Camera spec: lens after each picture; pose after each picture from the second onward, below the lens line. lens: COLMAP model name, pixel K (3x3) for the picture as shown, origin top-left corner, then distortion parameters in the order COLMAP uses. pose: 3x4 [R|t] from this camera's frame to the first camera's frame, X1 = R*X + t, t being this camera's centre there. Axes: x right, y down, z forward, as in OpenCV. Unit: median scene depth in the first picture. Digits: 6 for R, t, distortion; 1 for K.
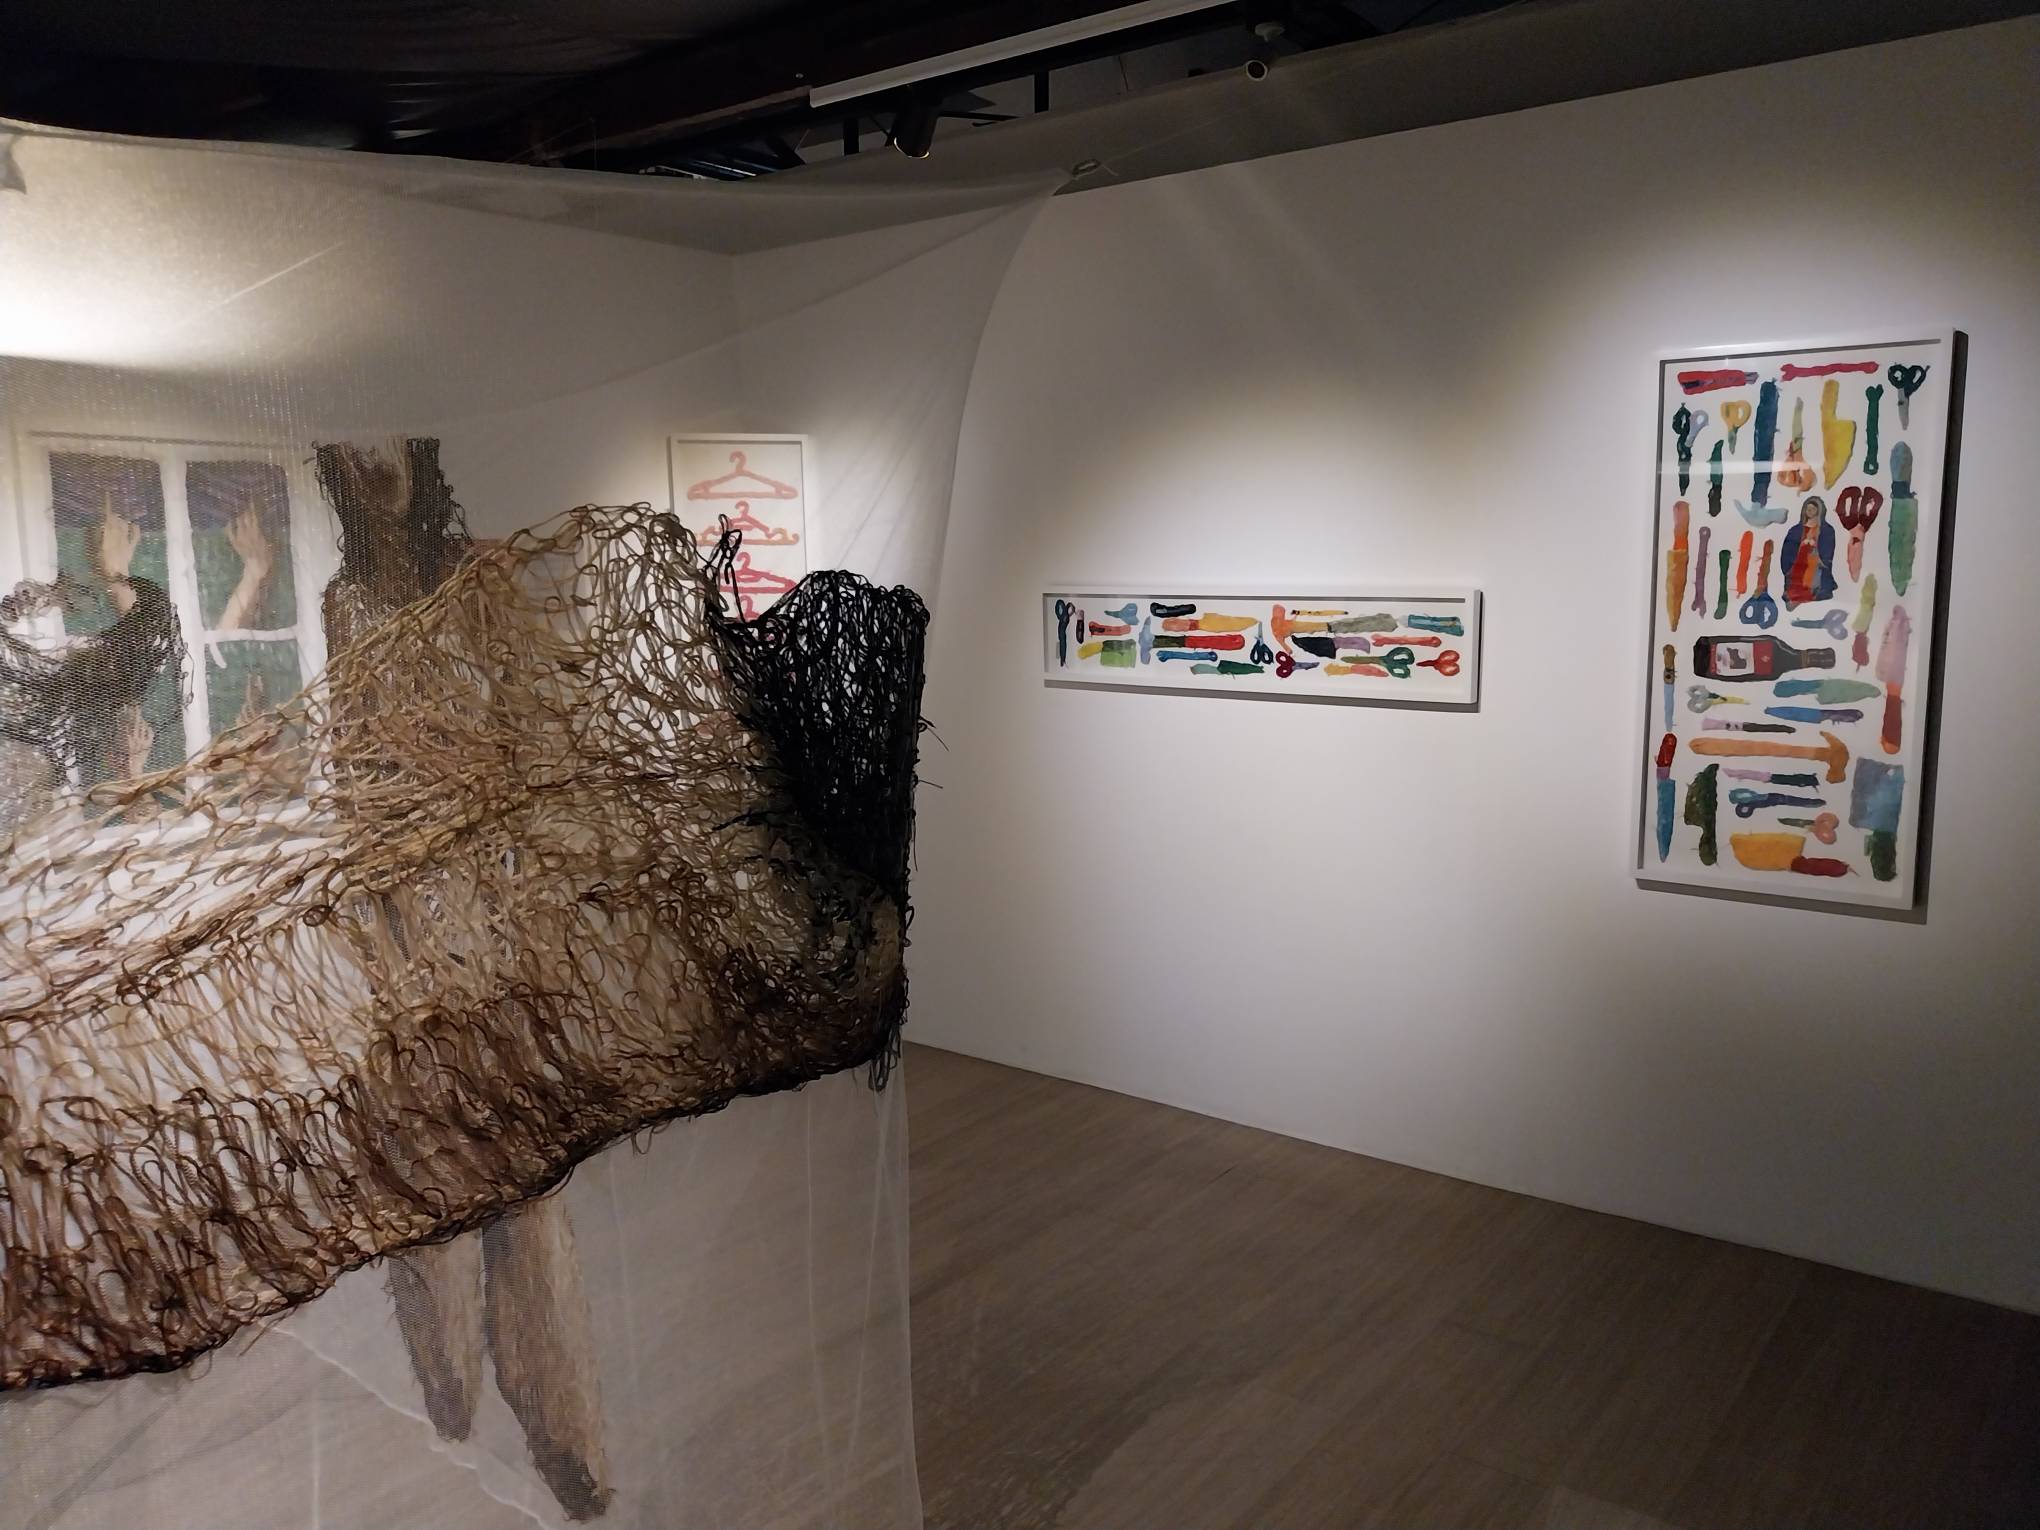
lens RADIAL K [[1553.8, 0, 1029.6], [0, 1553.8, 779.6], [0, 0, 1]] dist [0.013375, -0.017332]
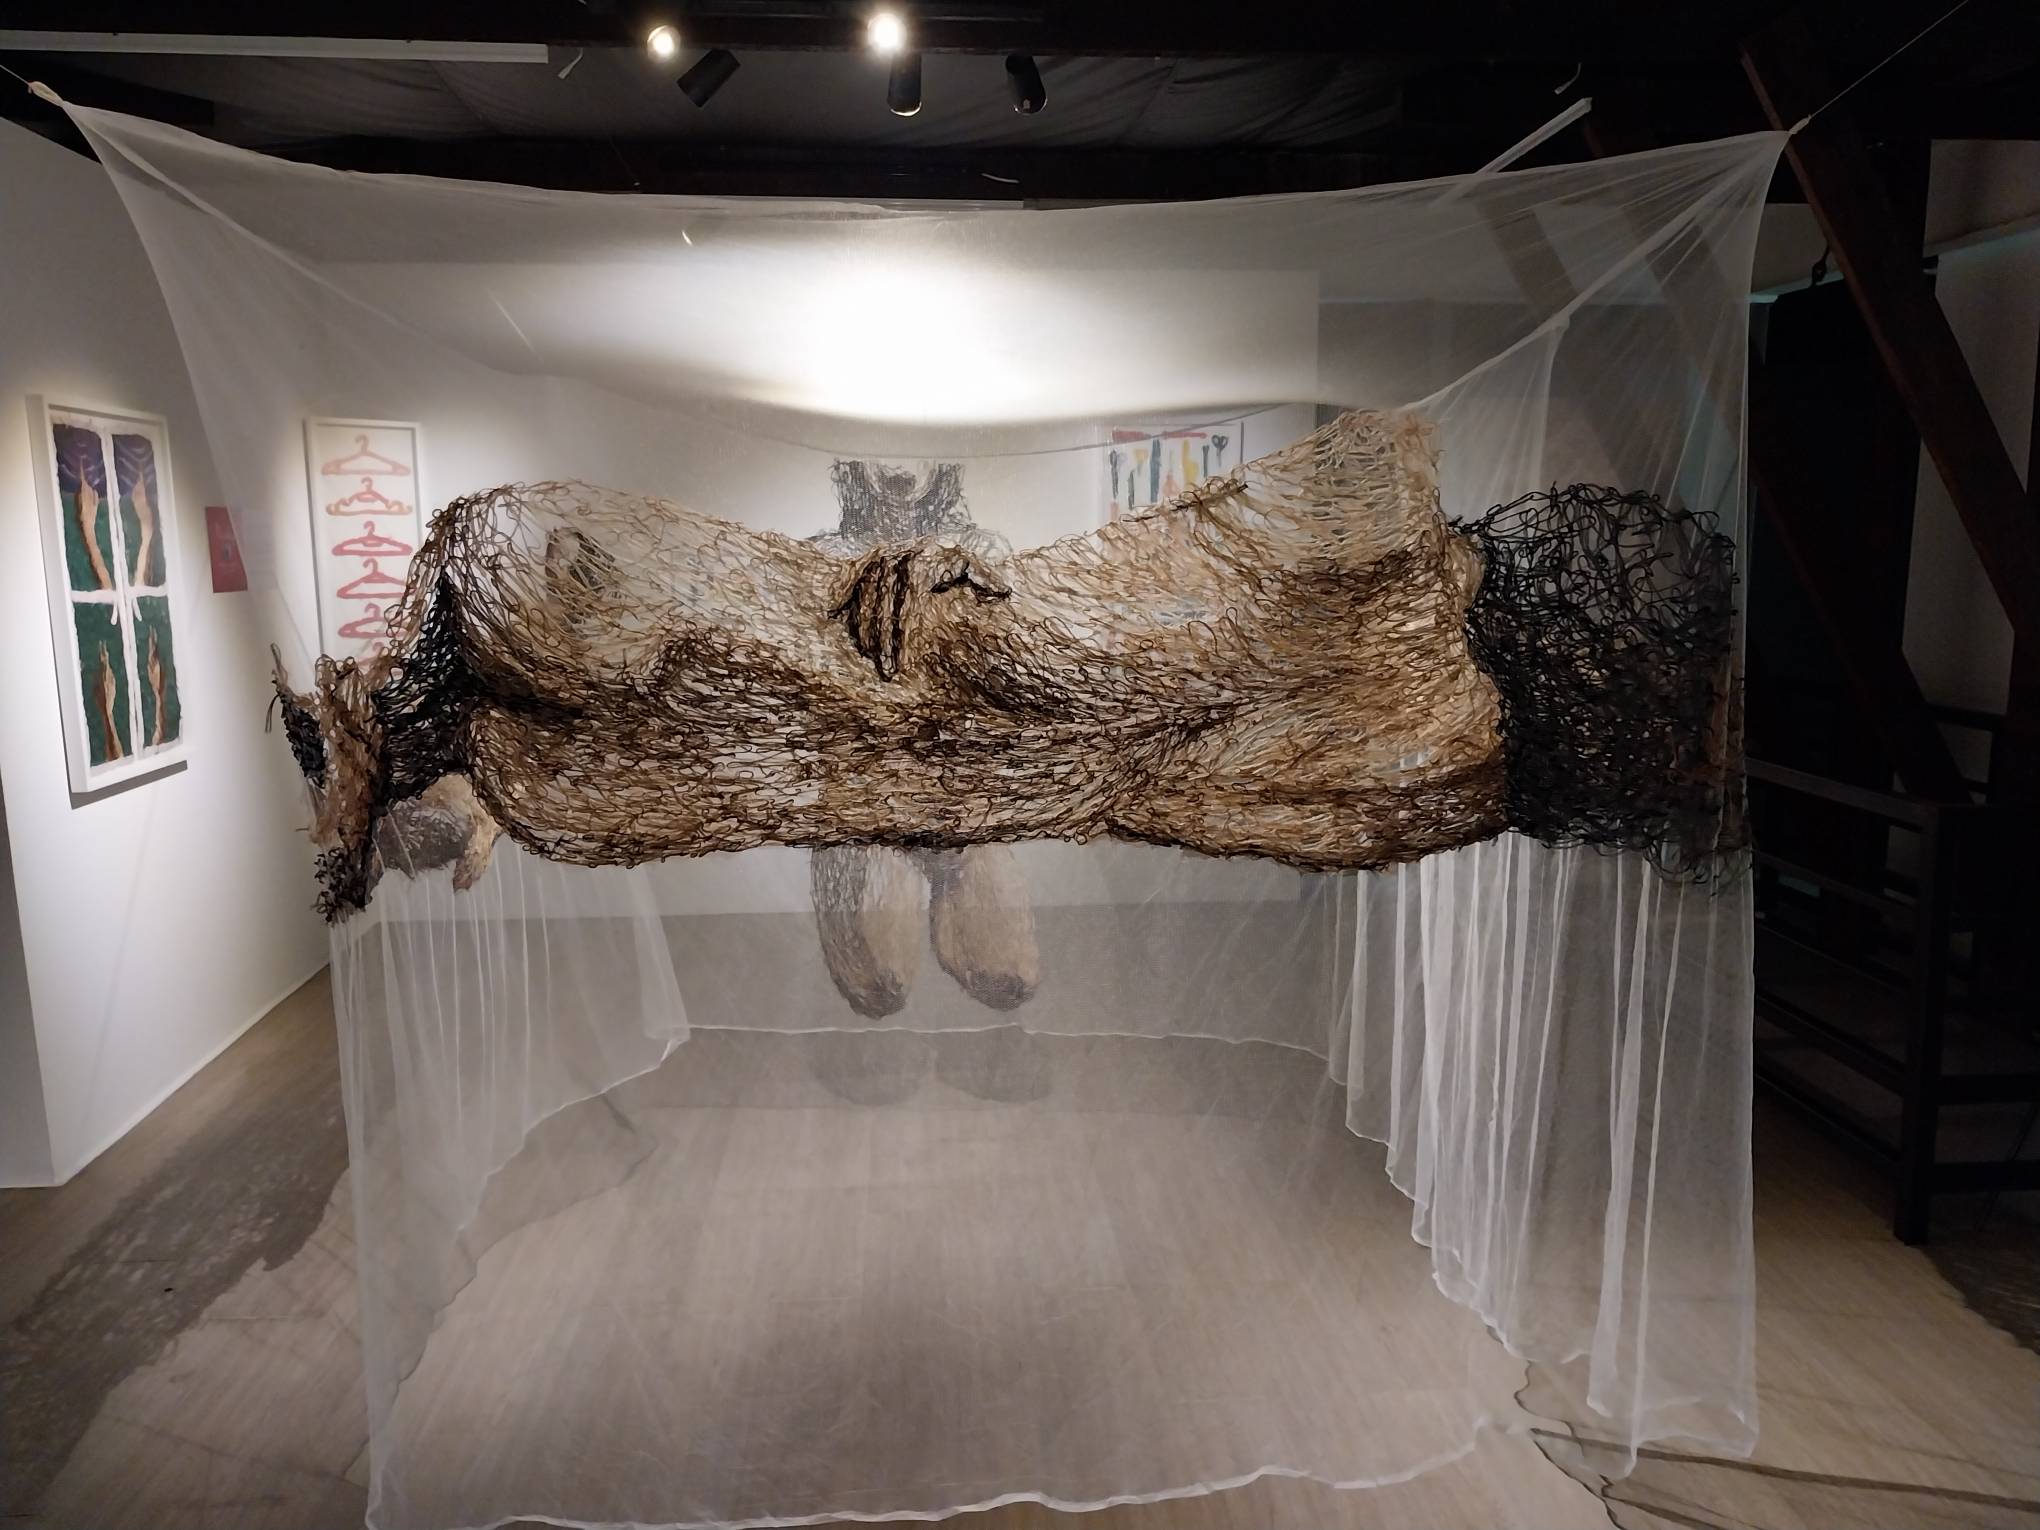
lens RADIAL K [[1553.8, 0, 1011.7], [0, 1553.8, 762.6], [0, 0, 1]] dist [0.013375, -0.017332]
pose [[0.744290, -0.090153, 0.661744, -0.795957], [0.087570, 0.995466, 0.037124, 0.042312], [-0.662091, 0.030318, 0.748810, -0.241265]]
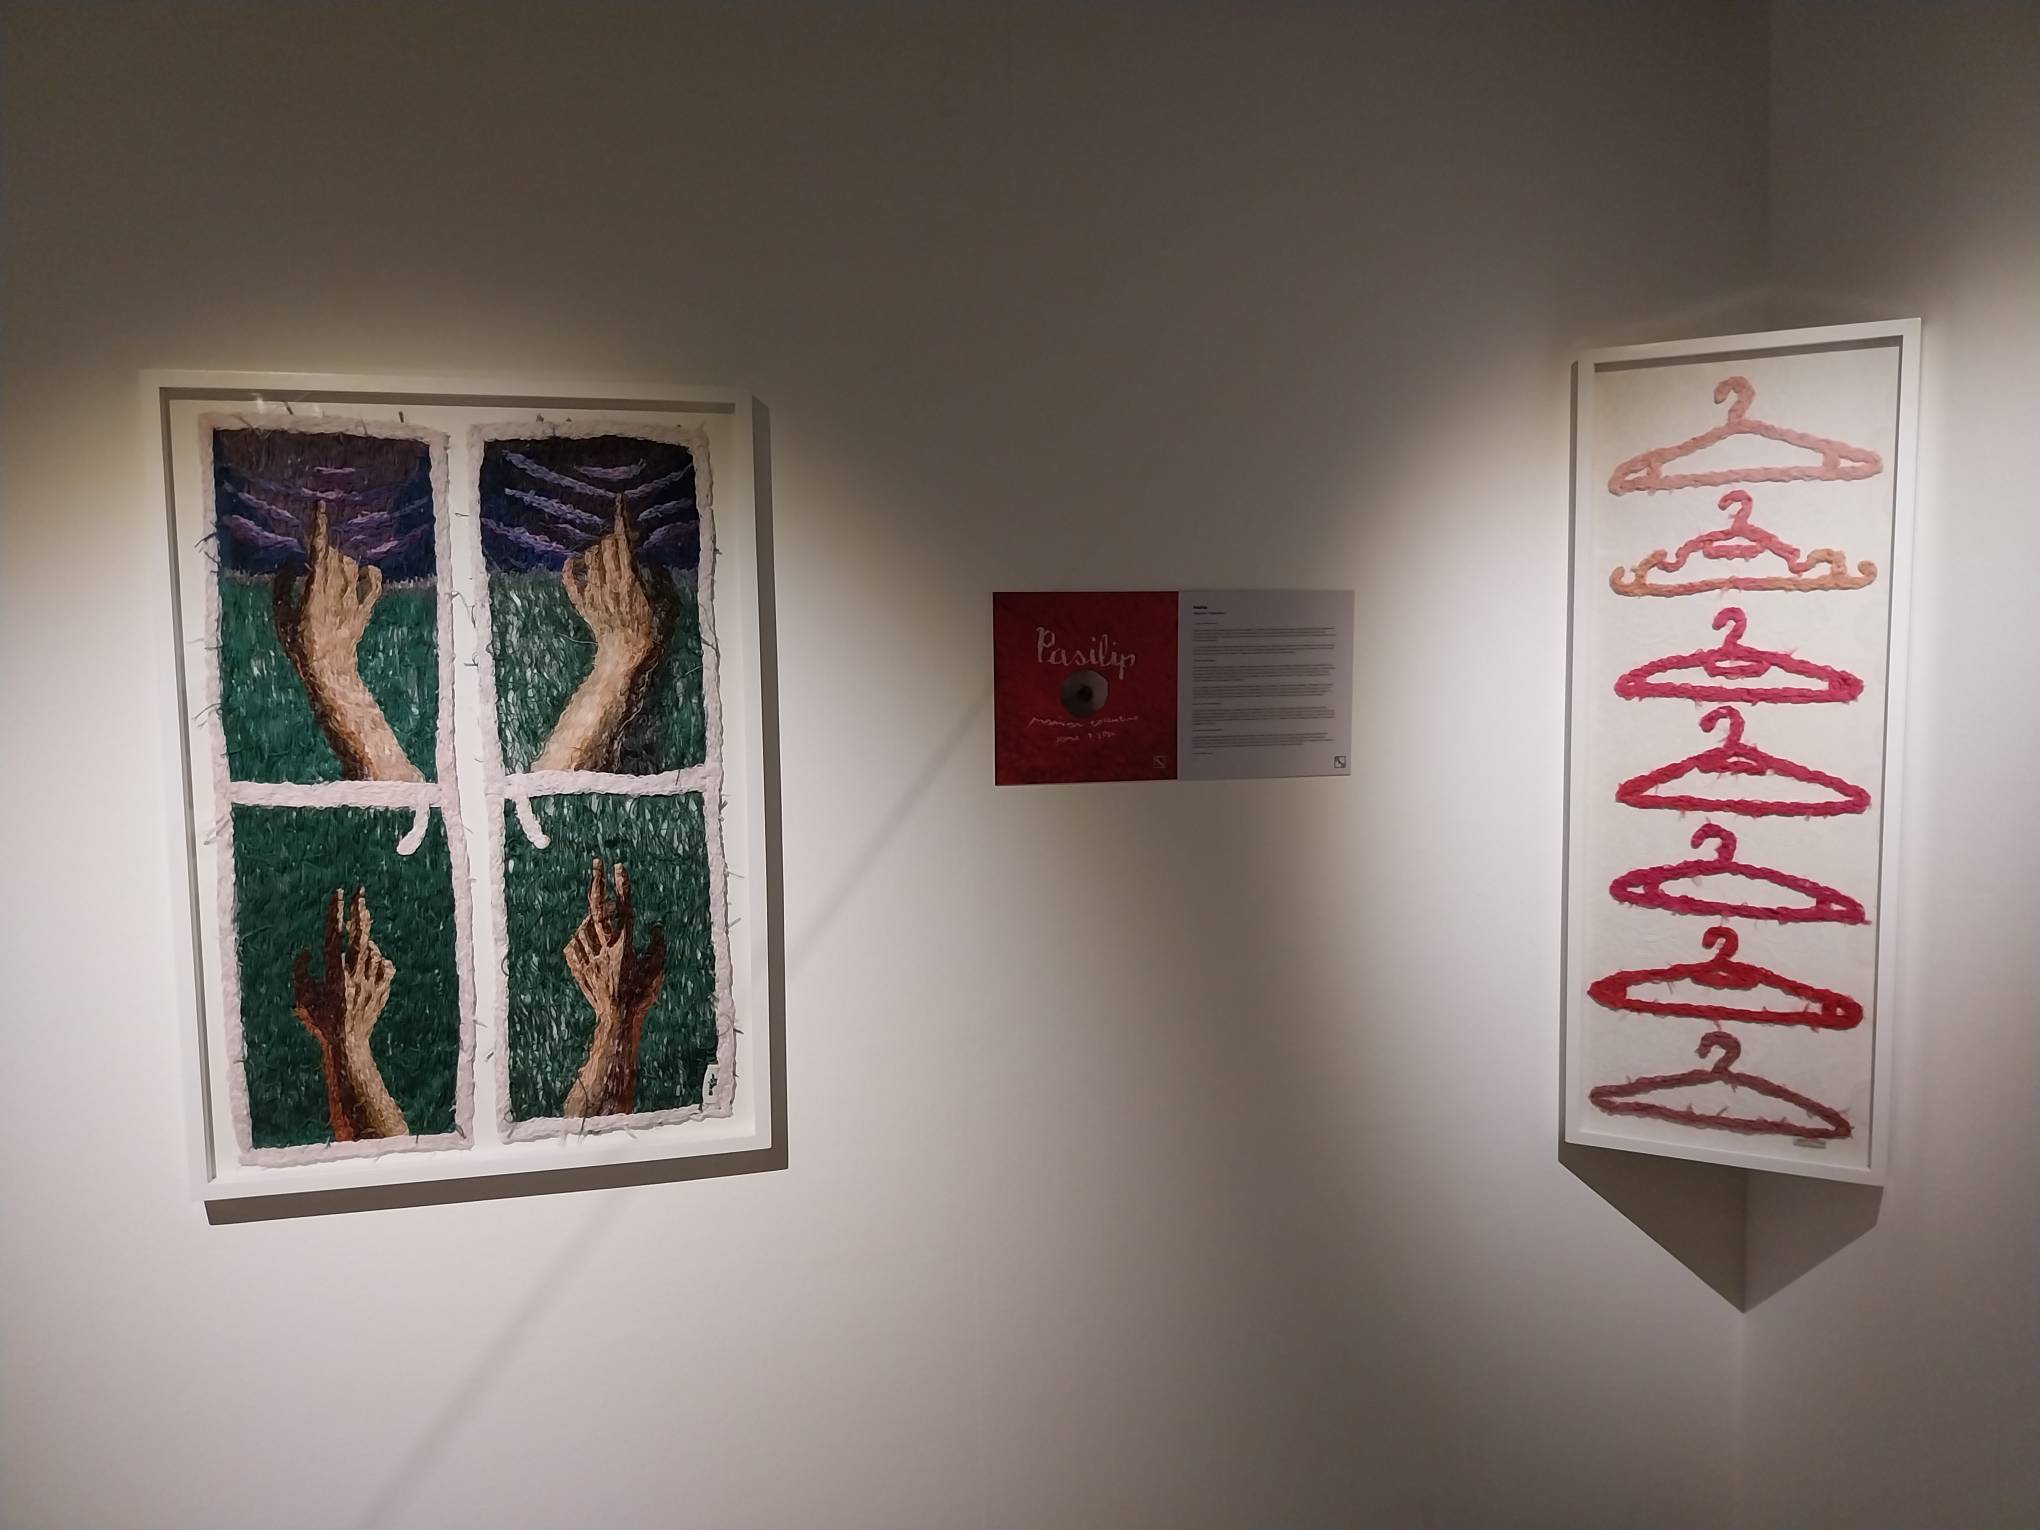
lens RADIAL K [[1553.8, 0, 1063.0], [0, 1553.8, 825.8], [0, 0, 1]] dist [0.013375, -0.017332]
pose [[0.781476, 0.071521, -0.619823, -0.071514], [-0.080606, 0.996656, 0.013376, -0.098714], [0.618707, 0.039508, 0.784628, 0.704143]]
